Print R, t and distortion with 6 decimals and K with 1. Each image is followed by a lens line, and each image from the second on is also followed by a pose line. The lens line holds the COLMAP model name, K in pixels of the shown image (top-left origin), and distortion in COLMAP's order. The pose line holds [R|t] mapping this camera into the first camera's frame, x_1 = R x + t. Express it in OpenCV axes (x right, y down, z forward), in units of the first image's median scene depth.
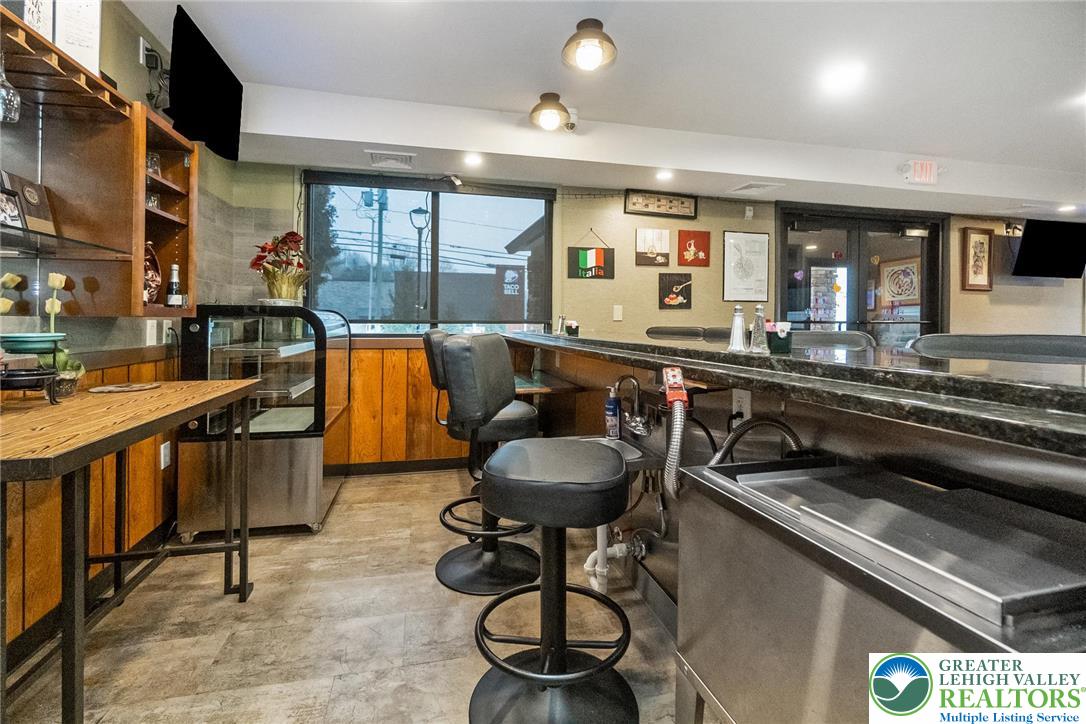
lens RADIAL K [[477.6, 0, 539.3], [0, 477.6, 324.9], [0, 0, 1]] dist [-0.007501, 0.001259]
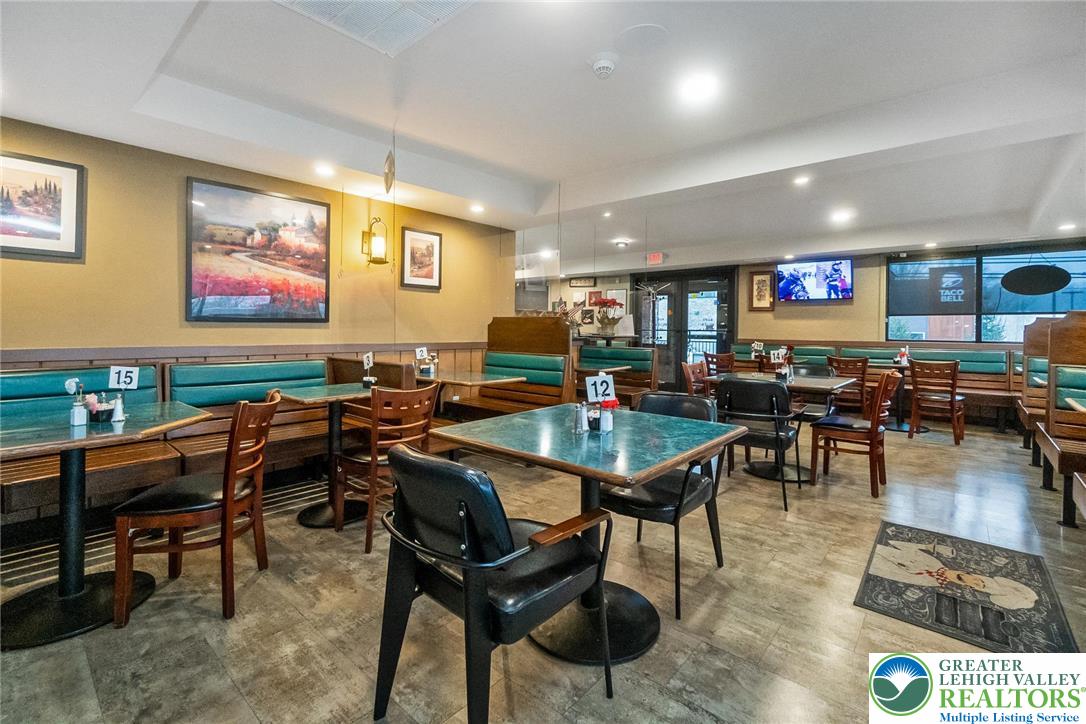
lens RADIAL K [[477.6, 0, 540.5], [0, 477.6, 328.5], [0, 0, 1]] dist [-0.007501, 0.001259]
pose [[0.569378, 0.003259, -0.822070, 1.863839], [-0.016771, 0.999830, -0.007652, 0.010172], [0.821905, 0.018144, 0.569336, -0.507853]]
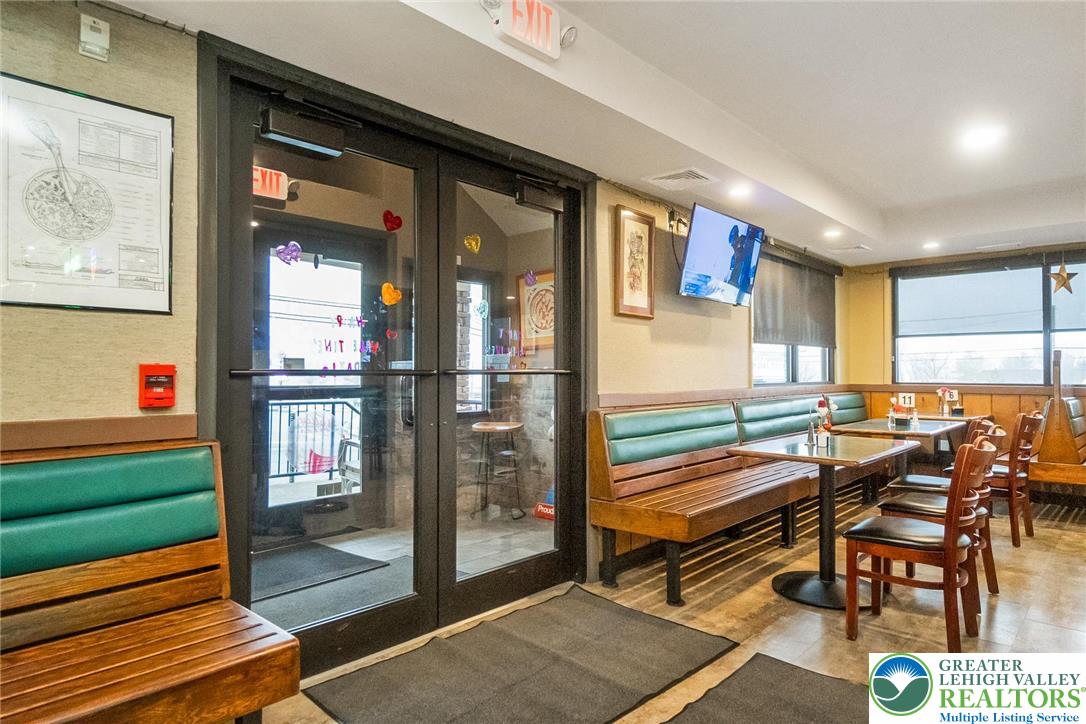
lens RADIAL K [[632.2, 0, 539.2], [0, 632.2, 361.7], [0, 0, 1]] dist [-0.010041, -0.001037]
pose [[0.834520, 0.005091, 0.550954, 0.411178], [0.007854, 0.999746, -0.021134, -0.002722], [-0.550921, 0.021964, 0.834268, 0.433580]]
